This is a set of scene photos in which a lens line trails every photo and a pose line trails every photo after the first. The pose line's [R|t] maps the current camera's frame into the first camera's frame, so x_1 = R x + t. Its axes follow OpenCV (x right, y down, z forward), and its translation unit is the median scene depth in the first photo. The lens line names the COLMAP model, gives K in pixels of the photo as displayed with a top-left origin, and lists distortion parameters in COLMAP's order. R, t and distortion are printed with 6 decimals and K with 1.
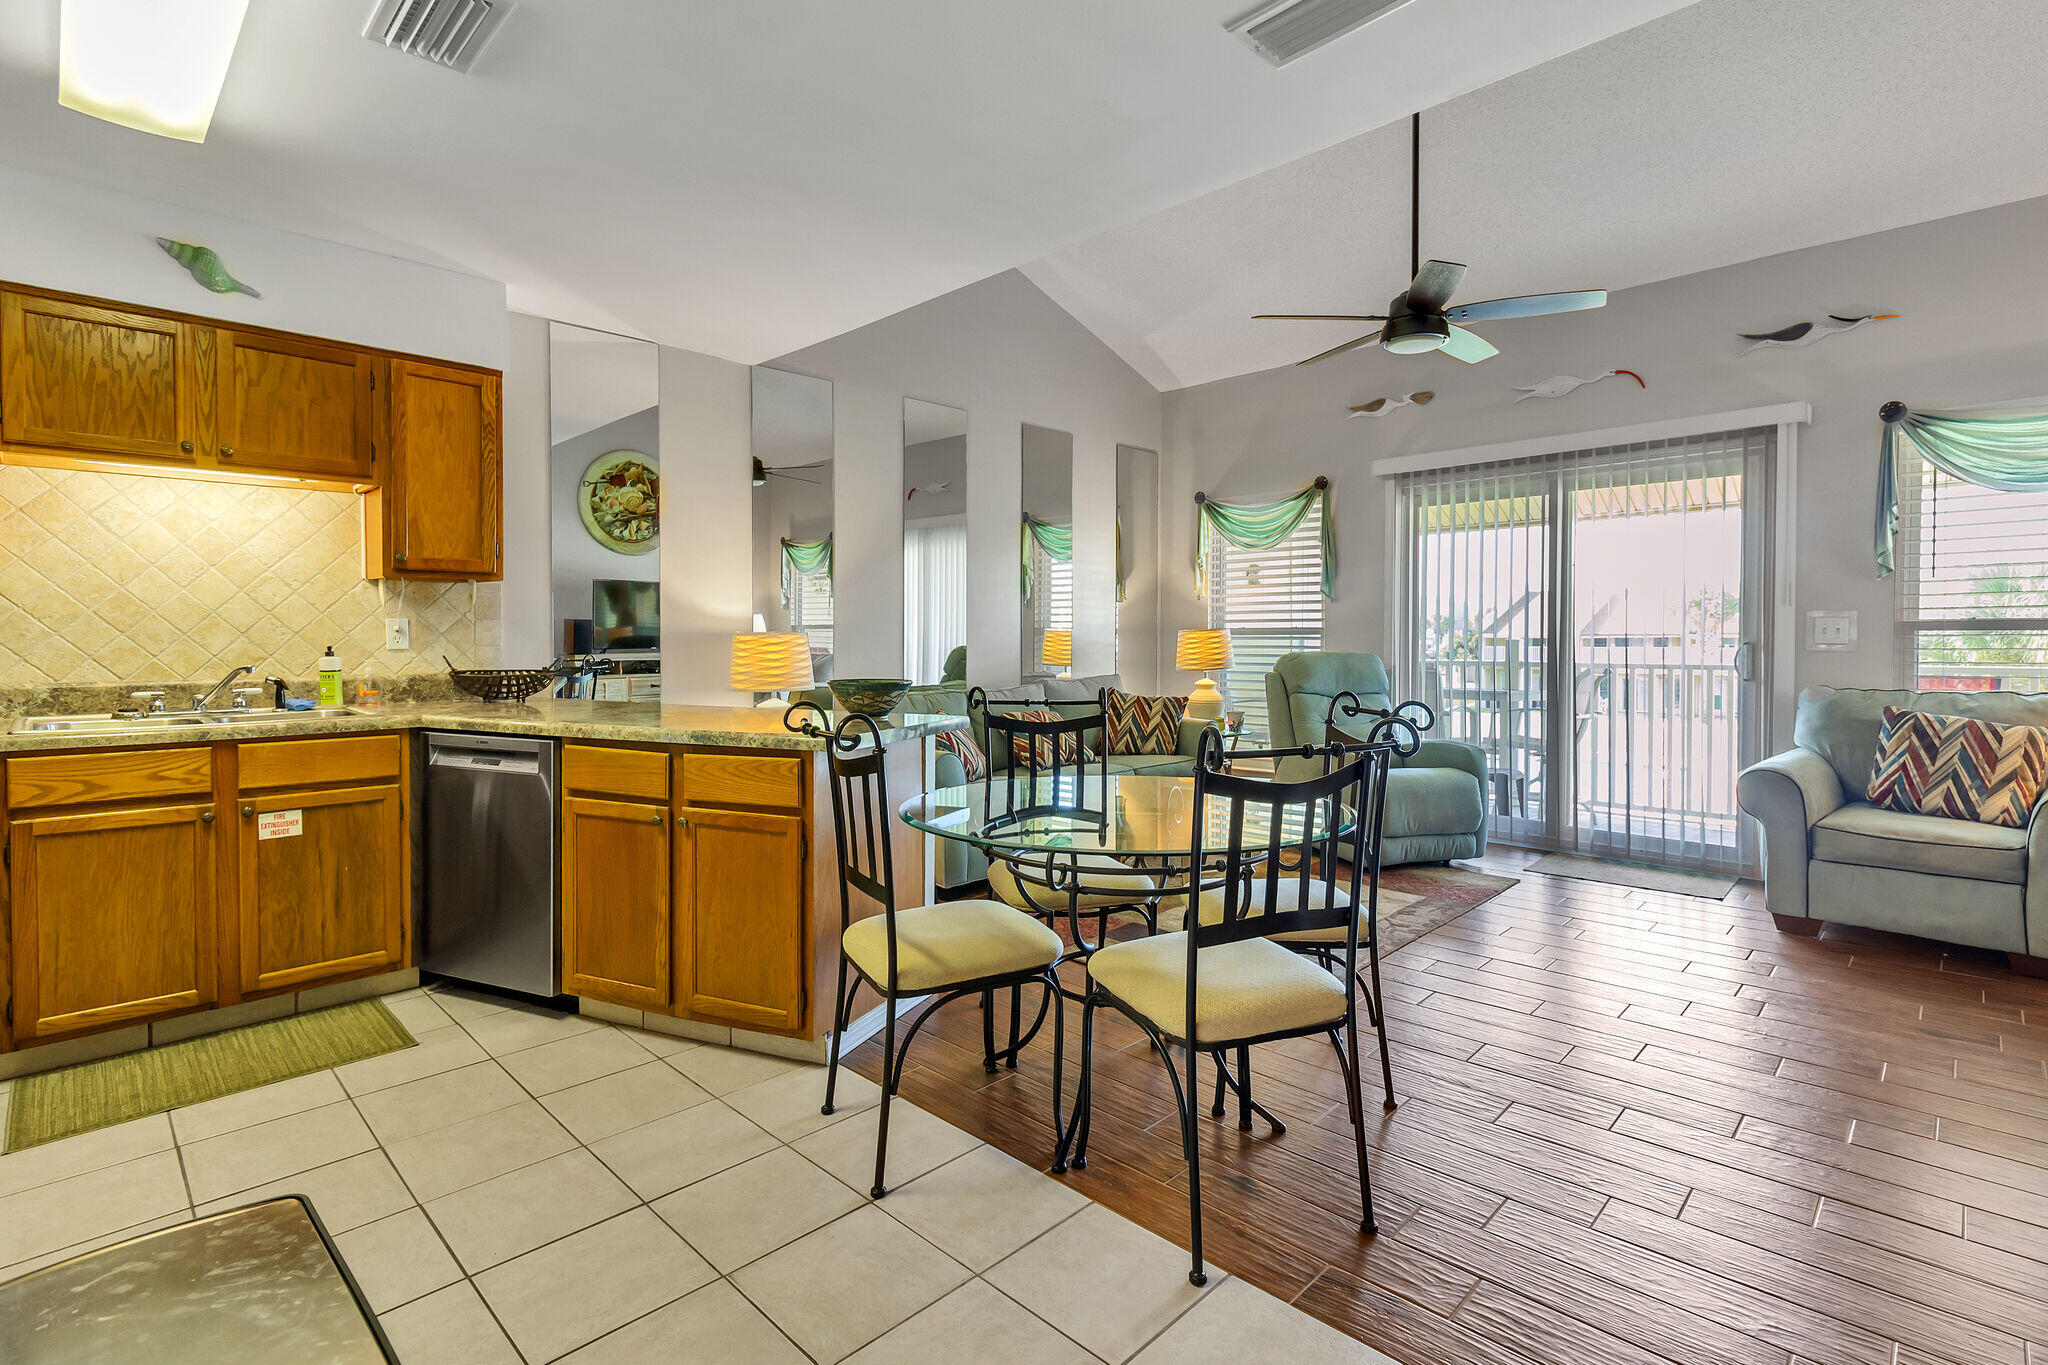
lens RADIAL K [[995.2, 0, 1031.2], [0, 995.2, 662.3], [0, 0, 1]] dist [-0.002042, 0.000133]
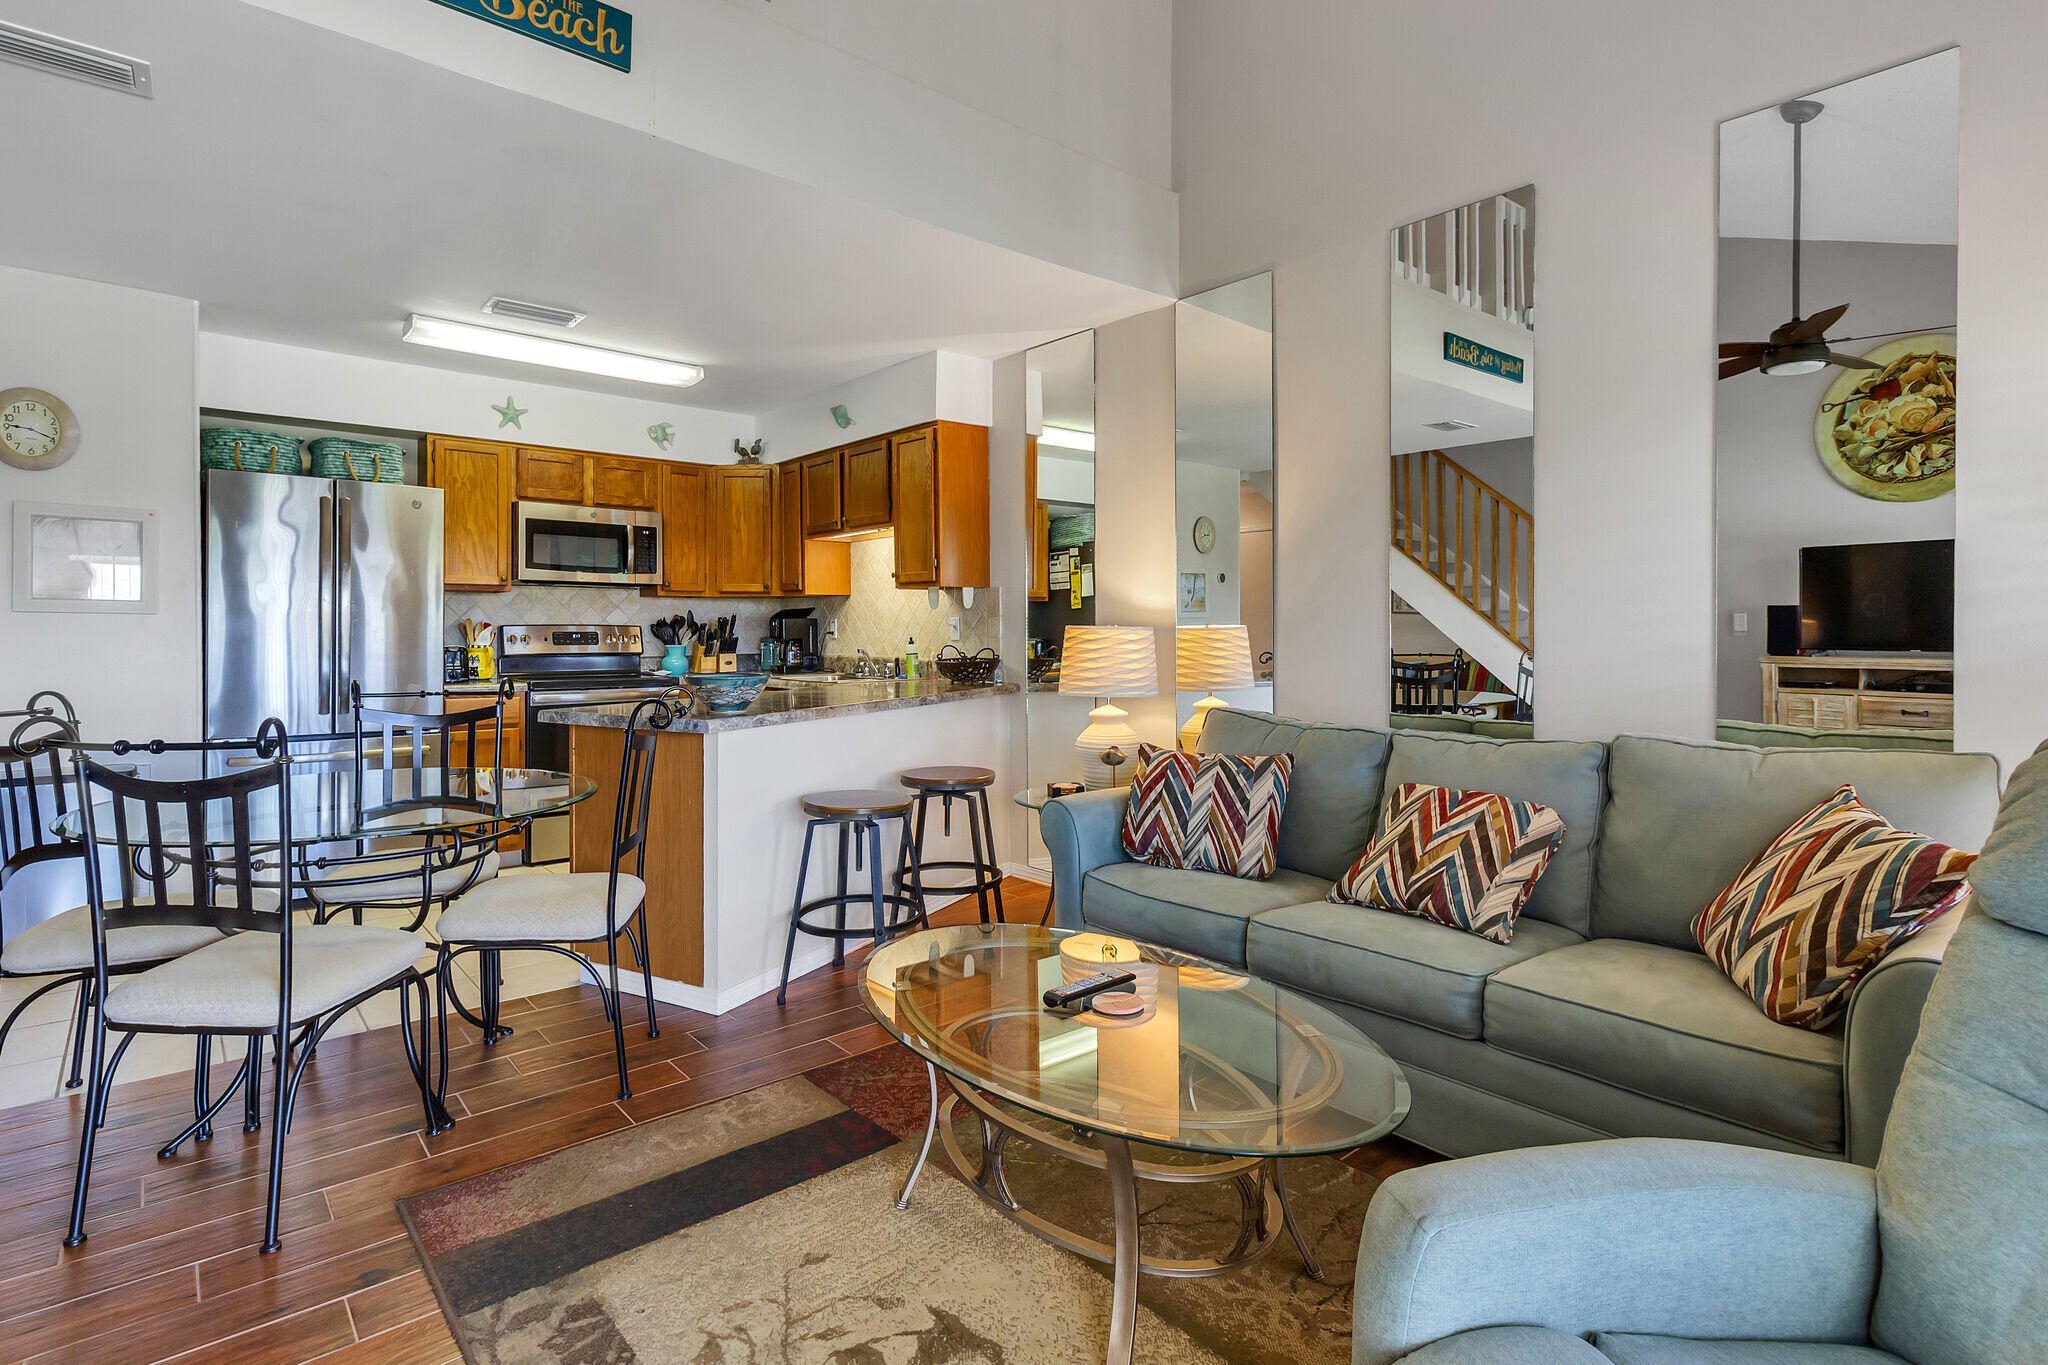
lens RADIAL K [[990.8, 0, 986.7], [0, 990.8, 631.8], [0, 0, 1]] dist [0.000534, 0.000470]
pose [[-0.103749, 0.001349, -0.994603, 0.683047], [-0.025153, 0.999676, 0.003979, -0.030152], [0.994285, 0.025430, -0.103682, 1.153130]]
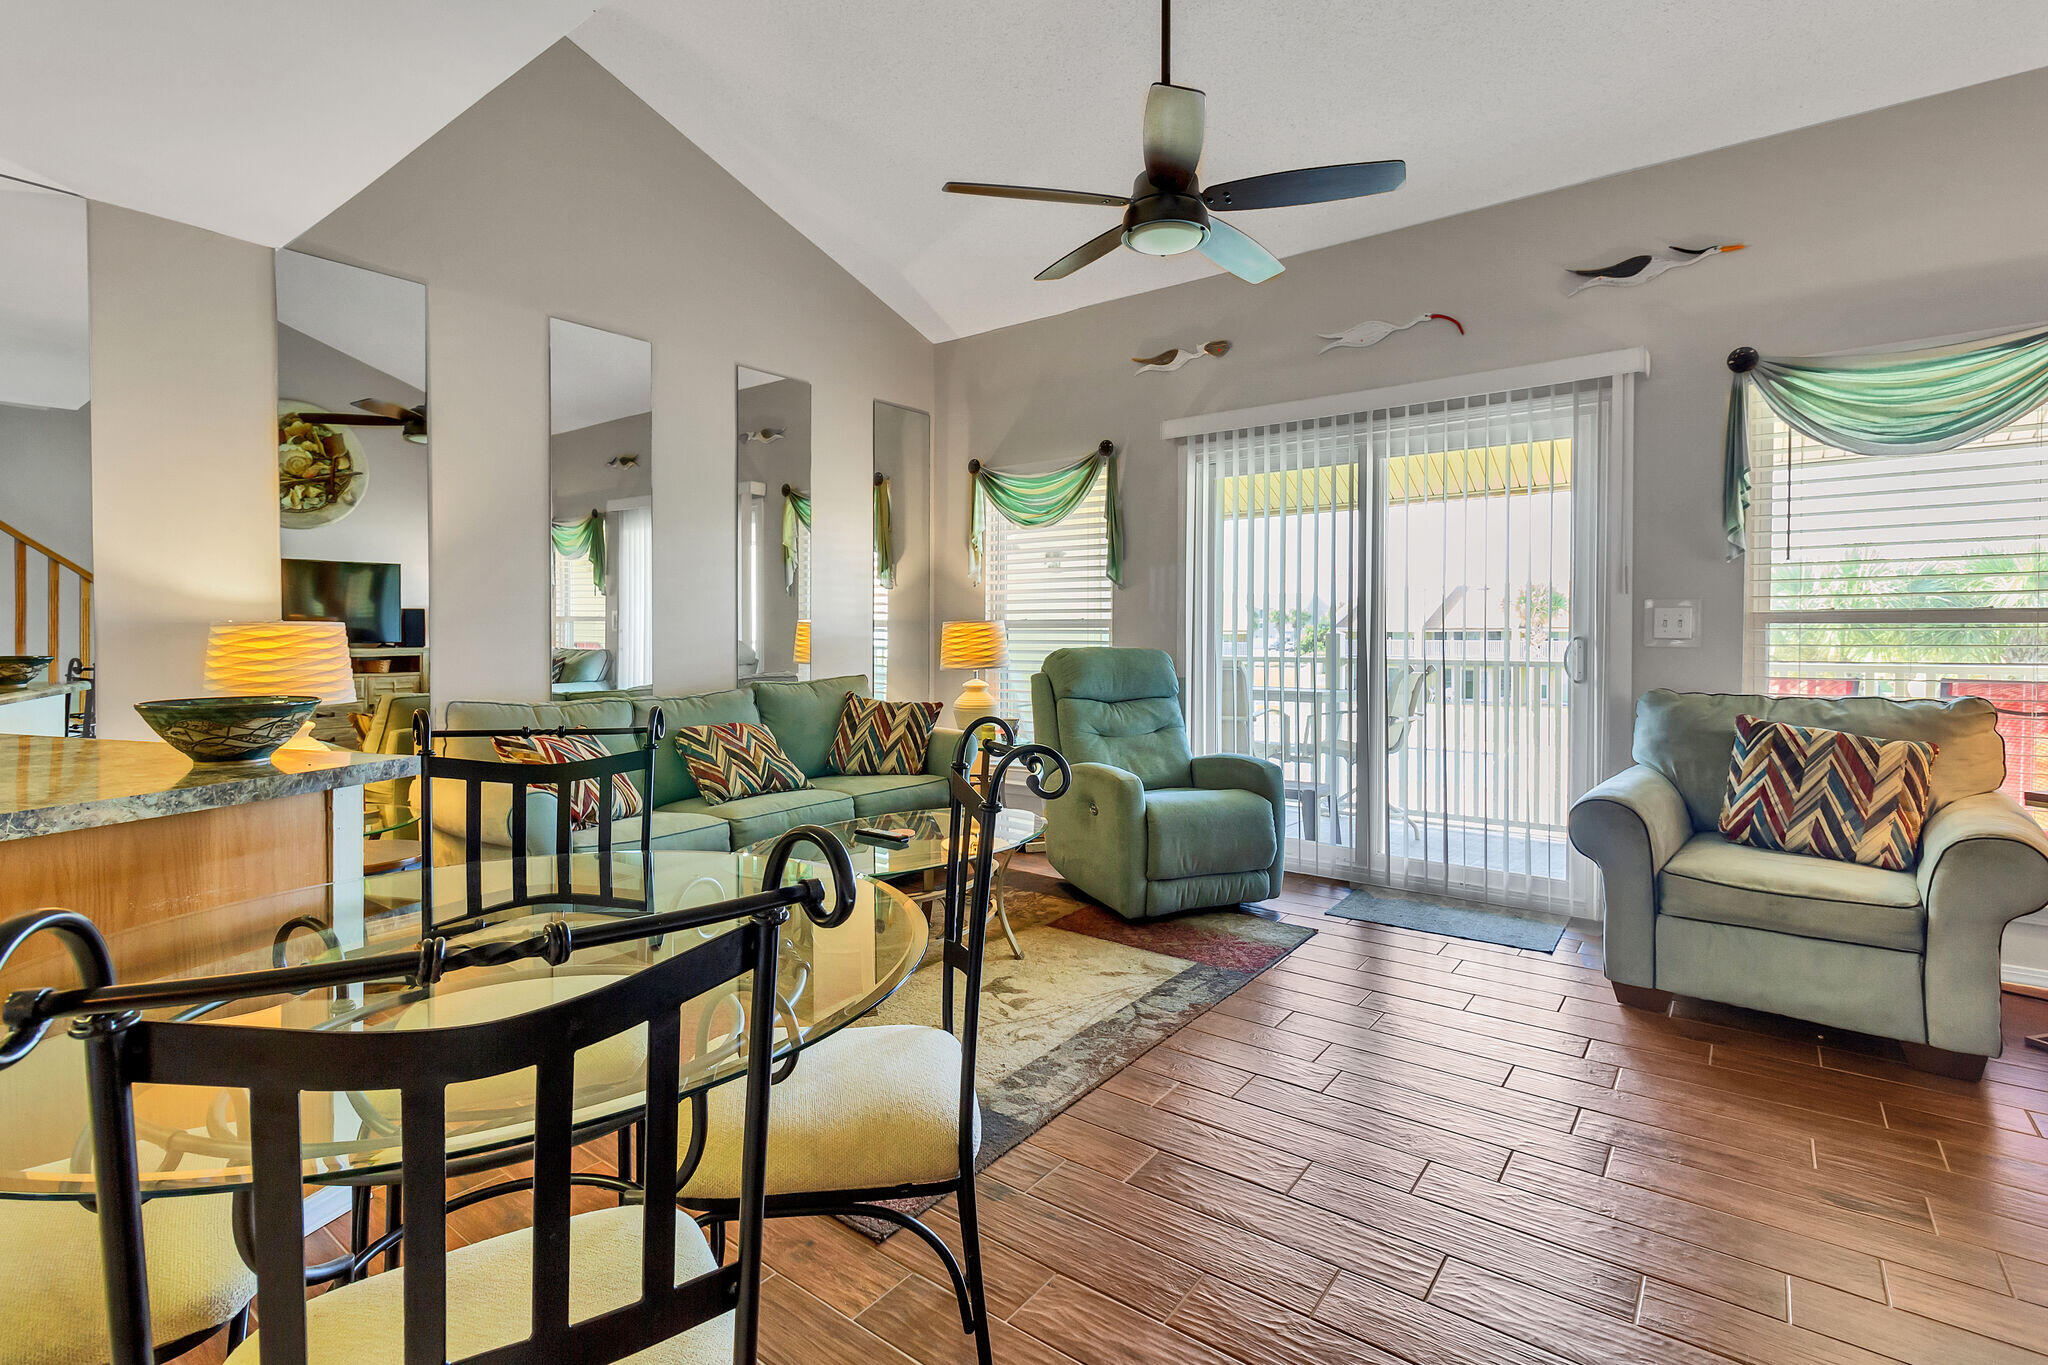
lens RADIAL K [[965.1, 0, 1020.0], [0, 965.1, 653.5], [0, 0, 1]] dist [0.000816, 0.000038]
pose [[0.994178, -0.001162, 0.107742, 0.212626], [0.001337, 0.999998, -0.001554, -0.007063], [-0.107740, 0.001689, 0.994178, 0.312519]]
